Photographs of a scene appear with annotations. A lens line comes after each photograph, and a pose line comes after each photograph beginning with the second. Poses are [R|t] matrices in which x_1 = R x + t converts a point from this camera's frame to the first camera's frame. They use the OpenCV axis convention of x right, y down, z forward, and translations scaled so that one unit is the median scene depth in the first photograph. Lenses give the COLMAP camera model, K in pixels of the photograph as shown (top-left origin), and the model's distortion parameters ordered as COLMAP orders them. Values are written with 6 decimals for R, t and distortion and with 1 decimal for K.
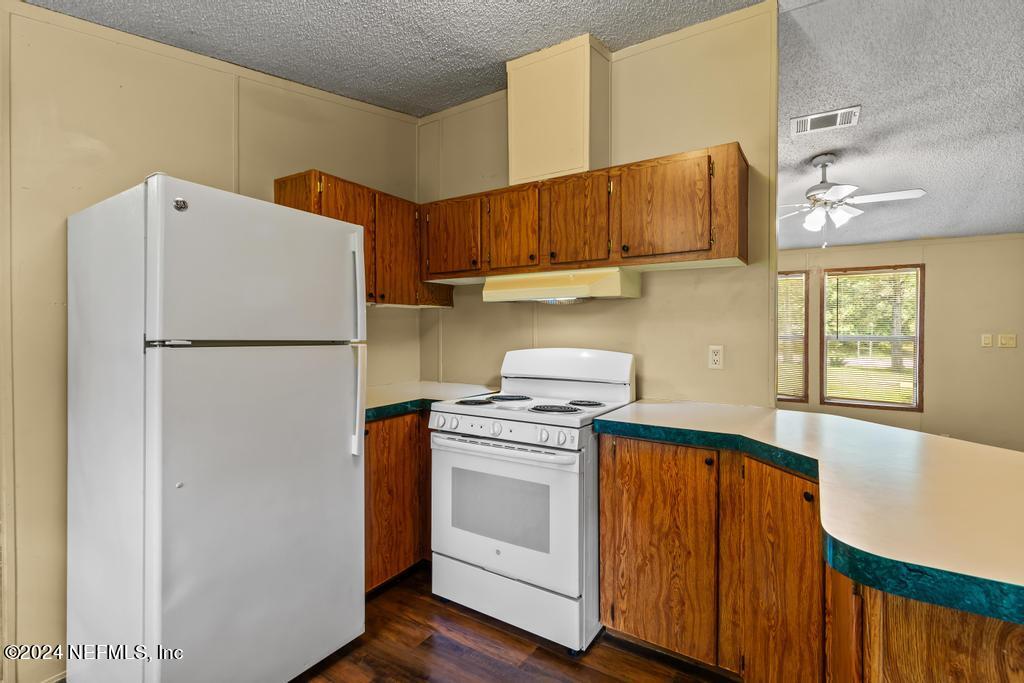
lens RADIAL K [[461.3, 0, 507.5], [0, 461.3, 334.5], [0, 0, 1]] dist [0.007426, -0.000228]
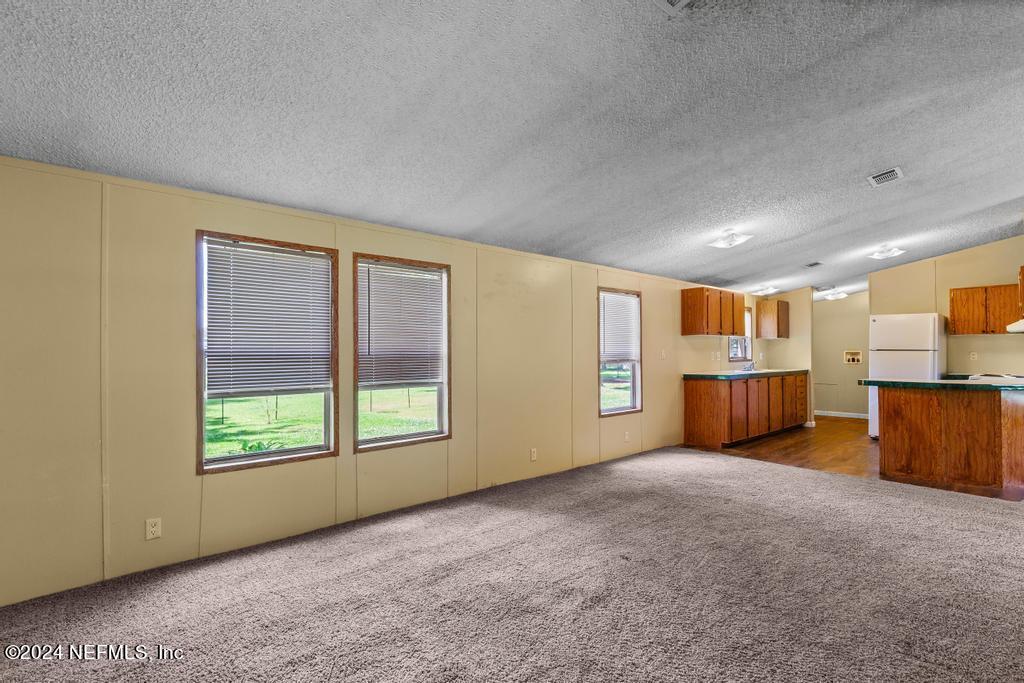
lens RADIAL K [[461.3, 0, 531.4], [0, 461.3, 347.5], [0, 0, 1]] dist [0.007426, -0.000228]
pose [[-0.261917, -0.011814, -0.965018, 2.776336], [-0.004434, 0.999929, -0.011038, 0.036482], [0.965080, 0.001388, -0.261951, -0.663119]]
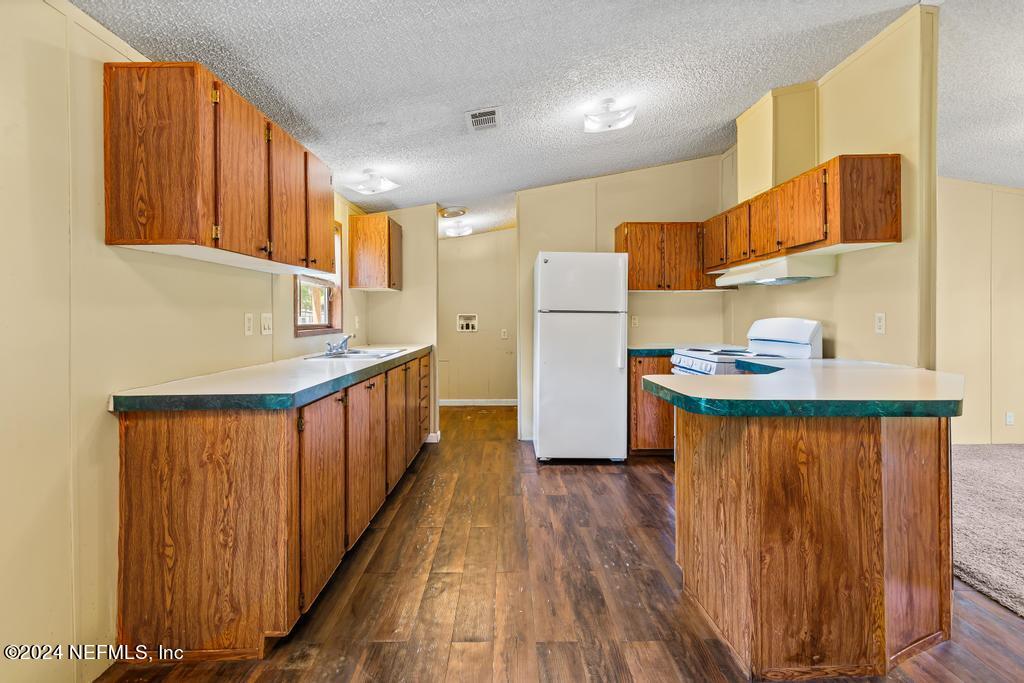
lens RADIAL K [[461.3, 0, 508.9], [0, 461.3, 321.2], [0, 0, 1]] dist [0.007426, -0.000228]
pose [[0.537525, 0.006497, -0.843222, 0.875843], [-0.004598, 0.999978, 0.004774, 0.039642], [0.843235, 0.001311, 0.537544, -0.390611]]
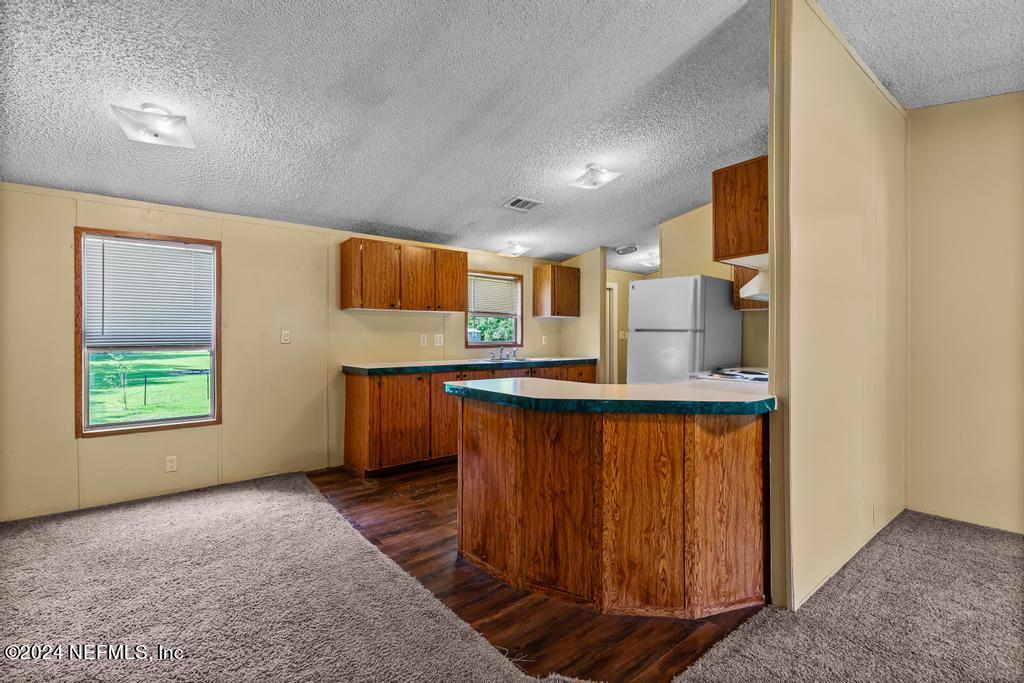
lens RADIAL K [[461.3, 0, 513.5], [0, 461.3, 334.1], [0, 0, 1]] dist [0.007426, -0.000228]
pose [[-0.326508, -0.006727, -0.945170, 1.486411], [-0.007876, 0.999959, -0.004396, 0.033418], [0.945162, 0.006009, -0.326548, 0.699291]]
